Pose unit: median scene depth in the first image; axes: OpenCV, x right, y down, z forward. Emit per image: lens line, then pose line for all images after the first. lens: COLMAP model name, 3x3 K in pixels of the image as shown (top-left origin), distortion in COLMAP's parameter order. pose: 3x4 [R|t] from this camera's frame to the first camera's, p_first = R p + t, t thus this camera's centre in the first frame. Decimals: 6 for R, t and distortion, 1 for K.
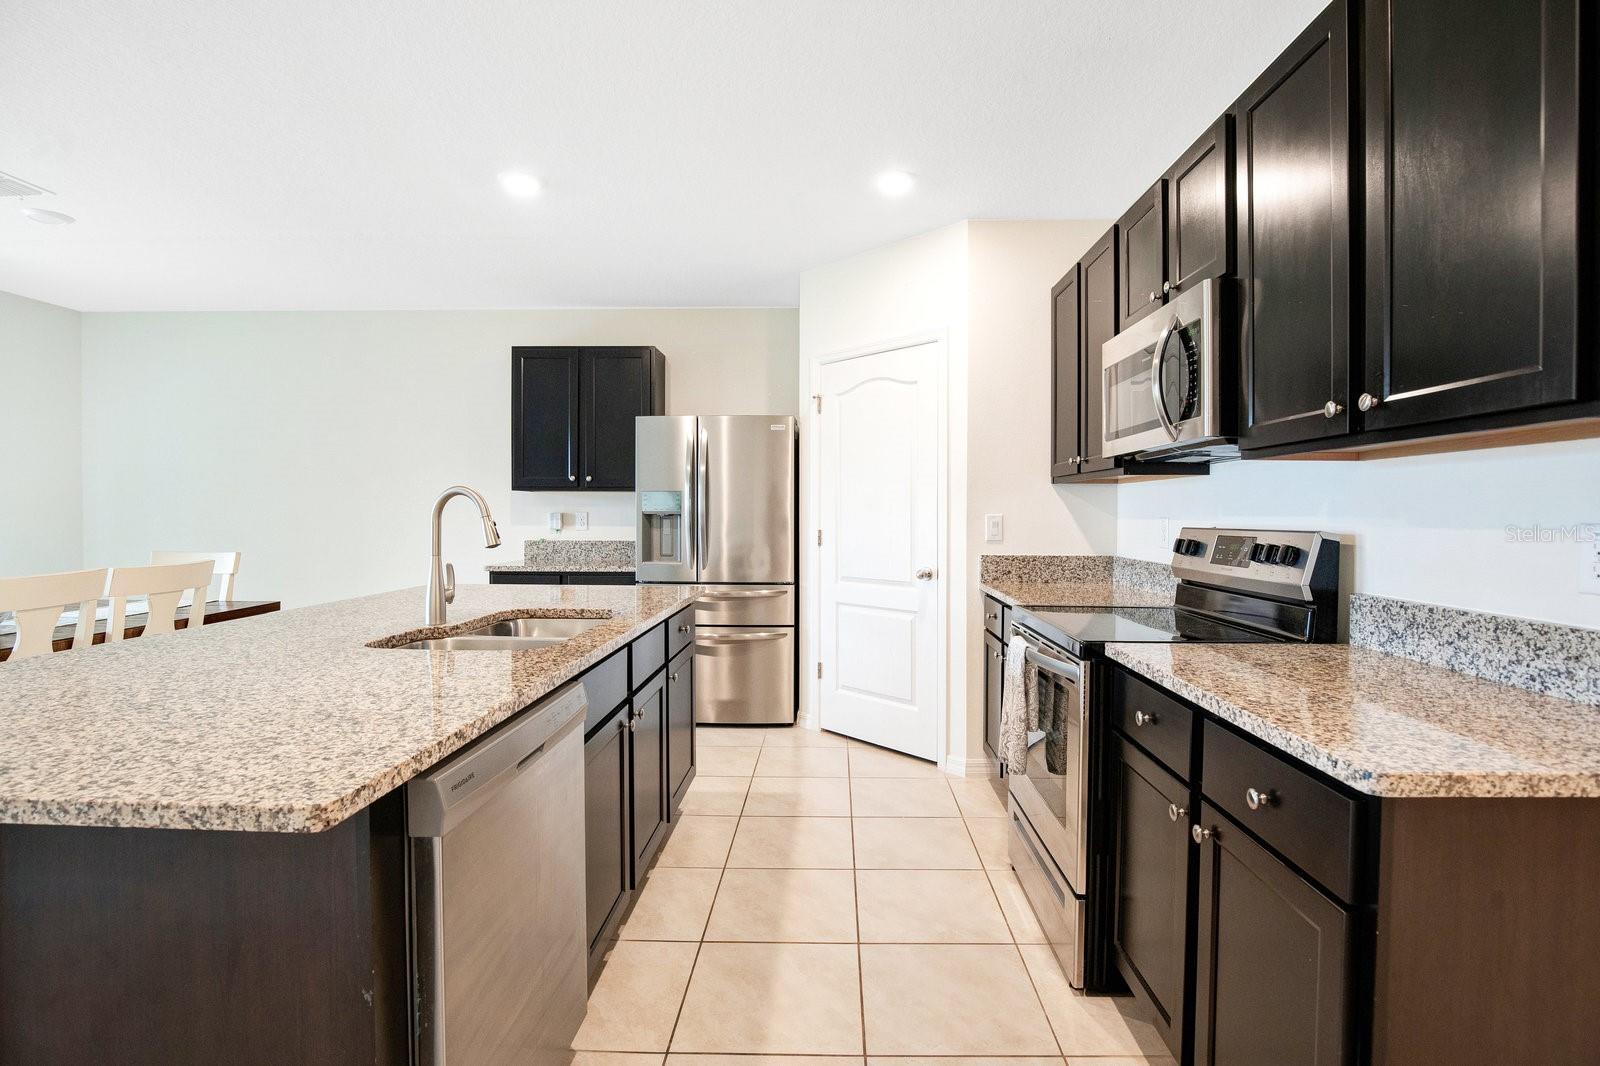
lens RADIAL K [[750.3, 0, 824.3], [0, 750.3, 519.0], [0, 0, 1]] dist [-0.023286, 0.000827]
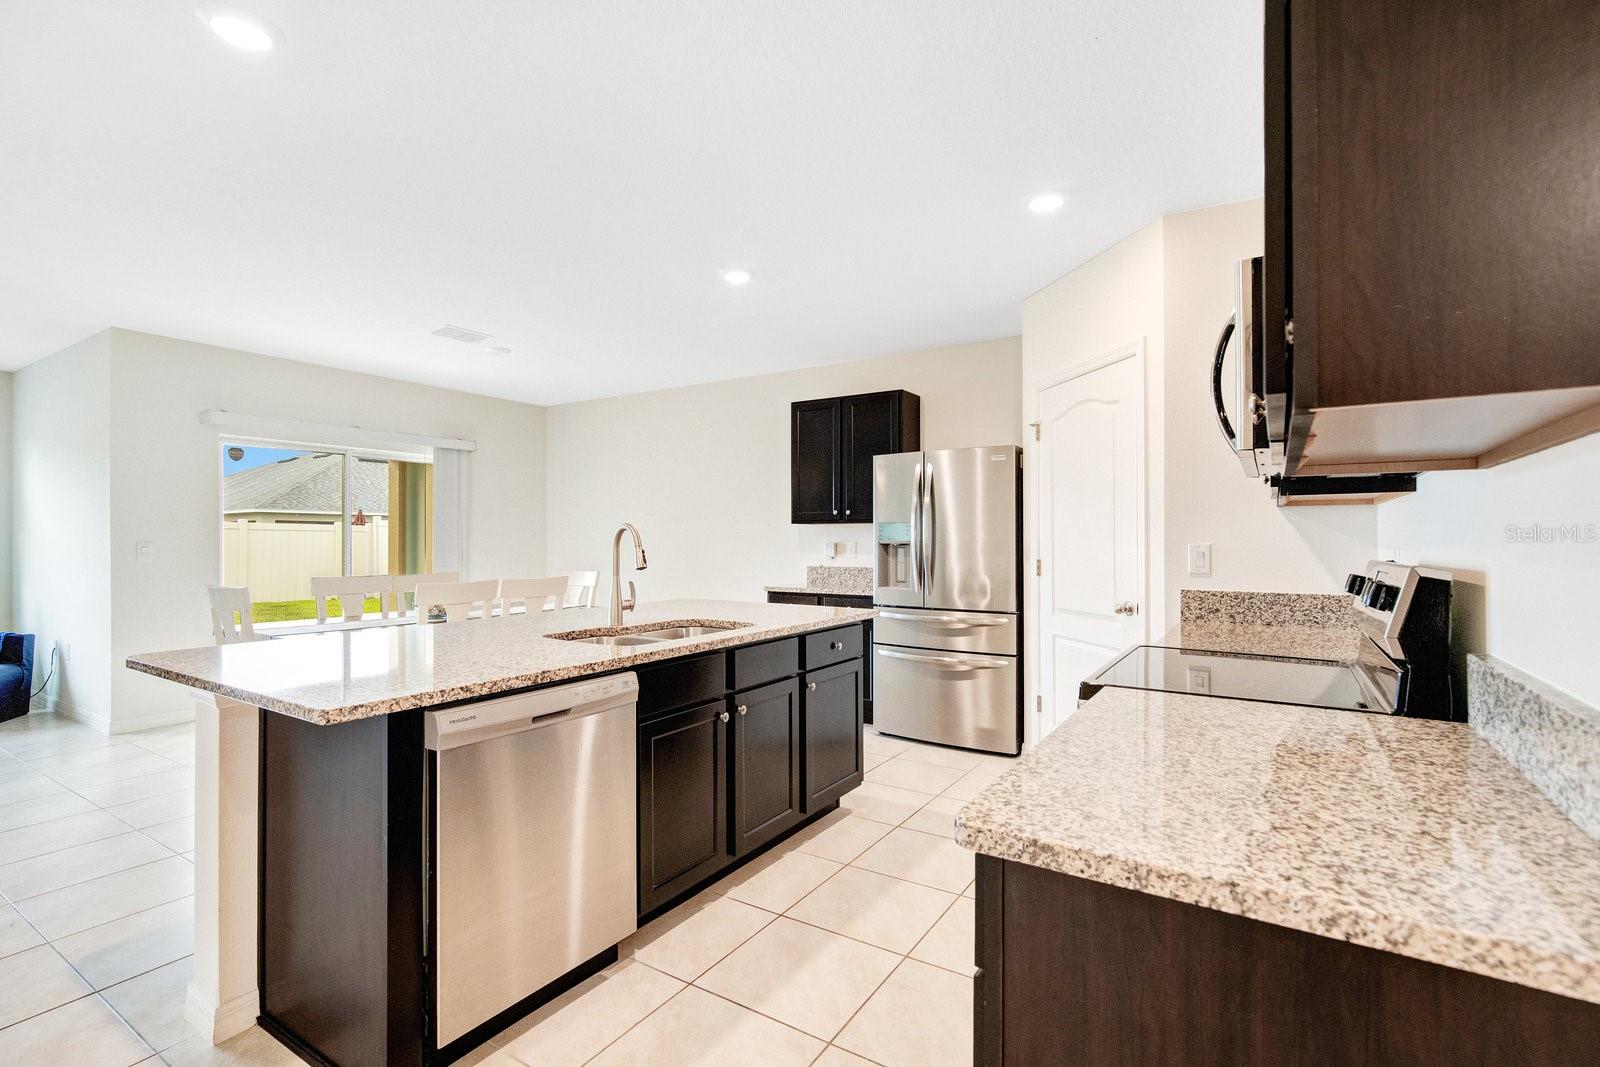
lens RADIAL K [[734.3, 0, 800.0], [0, 734.3, 533.5], [0, 0, 1]] dist [-0.008369, 0.000012]
pose [[0.848652, -0.008325, -0.528885, 0.381641], [-0.002120, 0.999815, -0.019140, -0.000744], [0.528947, 0.017364, 0.848477, 0.035912]]
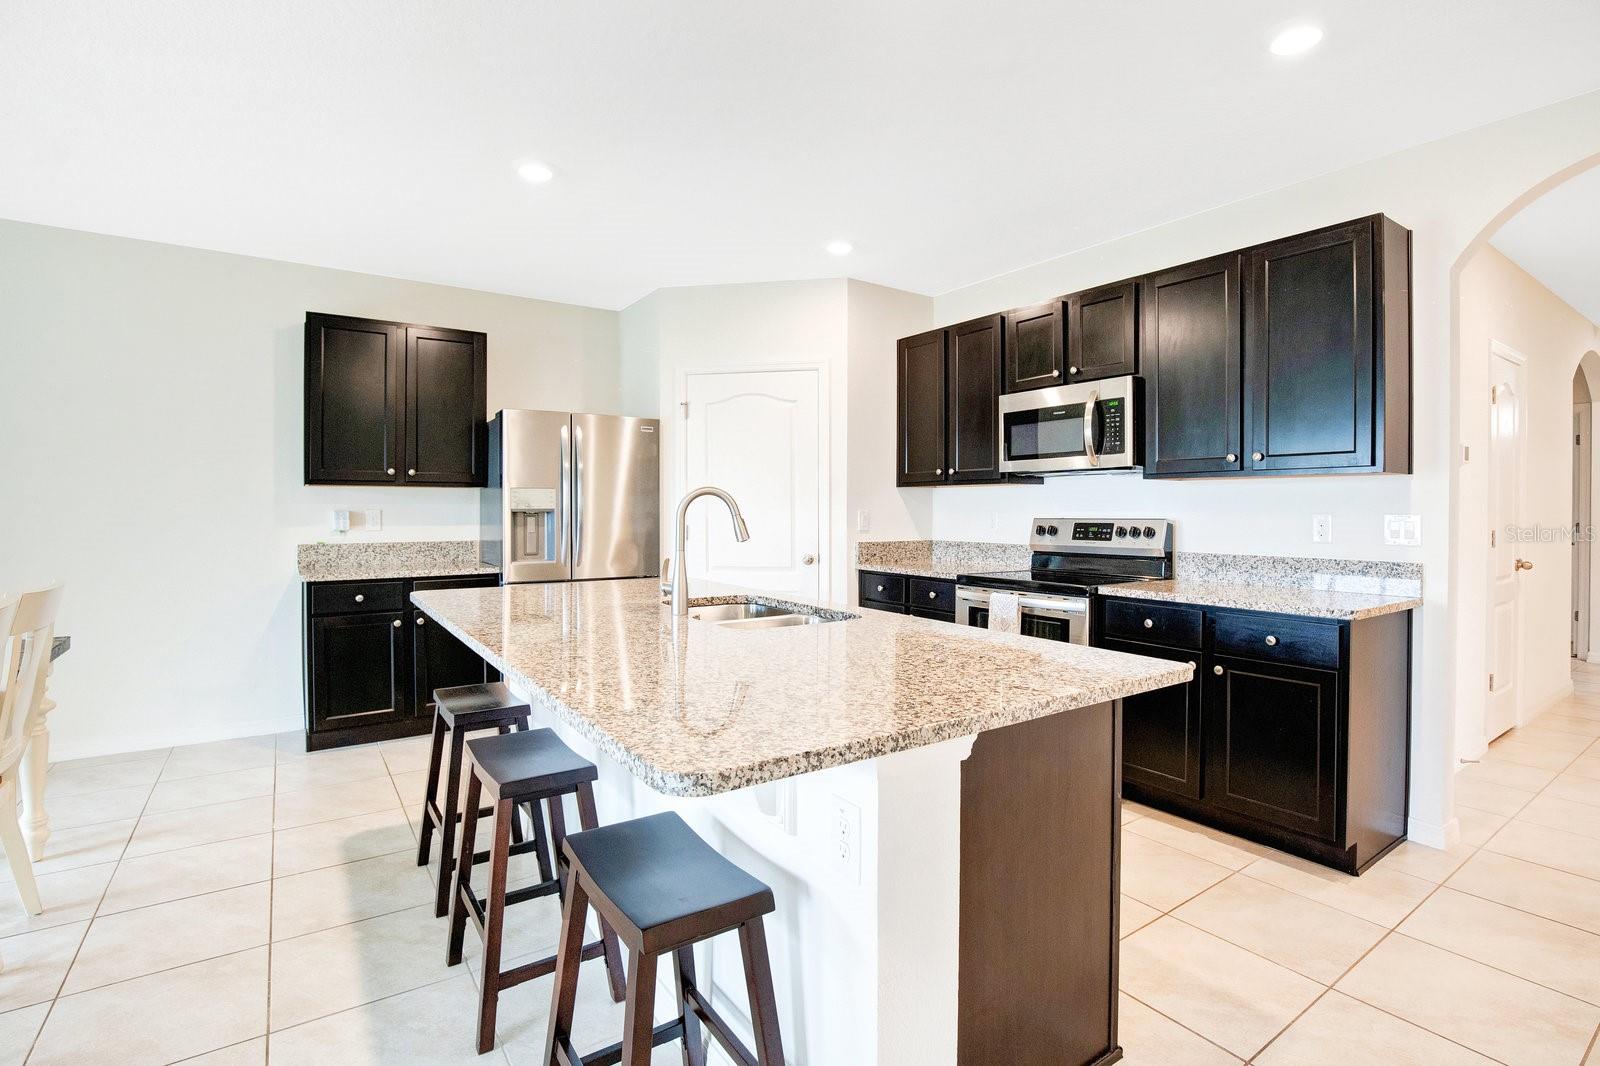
lens RADIAL K [[758.7, 0, 802.3], [0, 758.7, 512.8], [0, 0, 1]] dist [-0.025804, -0.000219]
pose [[0.815603, -0.006685, 0.578573, -0.822749], [0.007844, 0.999969, 0.000497, -0.004449], [-0.578558, 0.004133, 0.815631, 0.000460]]
